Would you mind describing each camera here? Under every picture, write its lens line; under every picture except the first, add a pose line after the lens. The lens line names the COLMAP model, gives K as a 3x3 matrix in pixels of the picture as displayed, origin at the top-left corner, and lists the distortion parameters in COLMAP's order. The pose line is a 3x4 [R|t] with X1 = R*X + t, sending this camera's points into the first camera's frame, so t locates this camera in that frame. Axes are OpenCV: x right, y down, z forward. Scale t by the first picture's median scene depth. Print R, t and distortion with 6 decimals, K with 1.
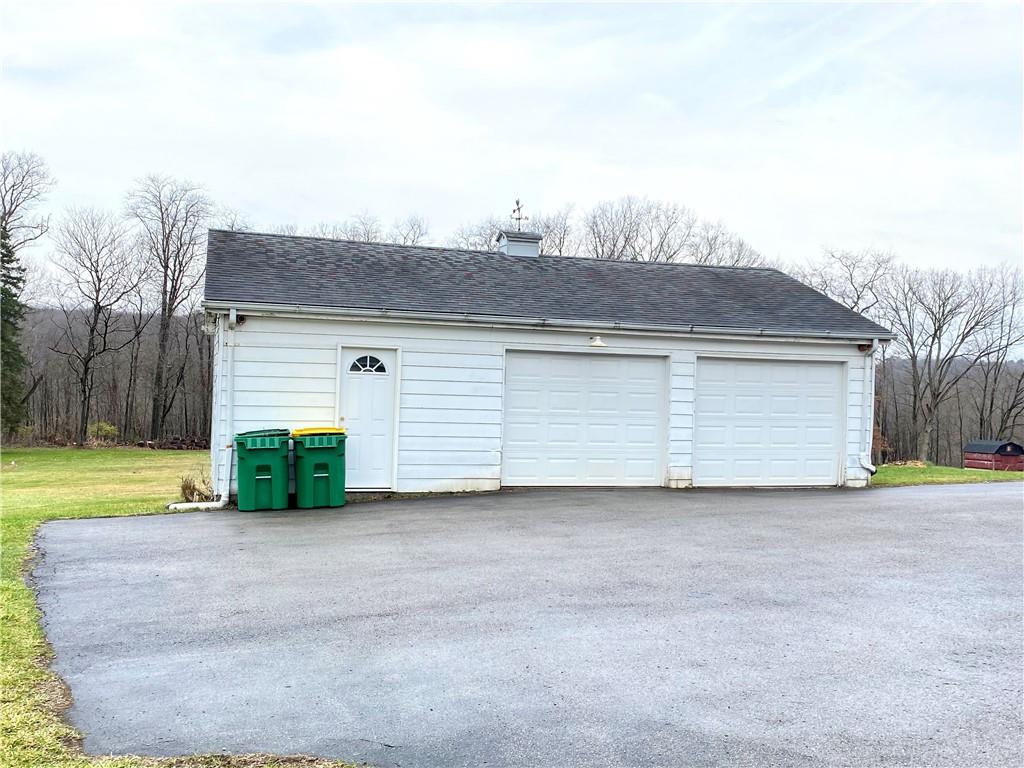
lens RADIAL K [[971.6, 0, 512.0], [0, 971.6, 384.0], [0, 0, 1]] dist [0.004546, -0.010665]
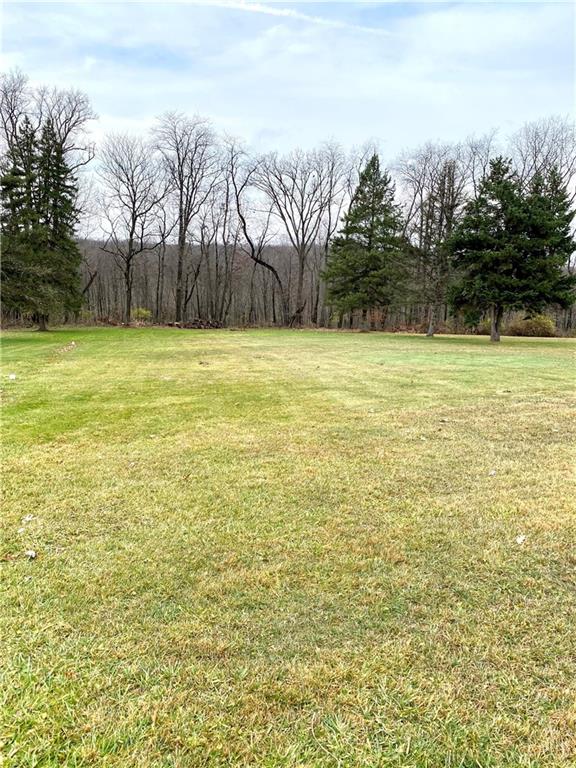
lens RADIAL K [[588.0, 0, 288.0], [0, 588.0, 384.0], [0, 0, 1]] dist [0.006707, 0.000545]
pose [[0.989507, 0.017725, -0.143394, -0.114834], [0.006096, 0.986442, 0.163997, 0.012535], [0.144356, -0.163151, 0.975983, 0.245758]]
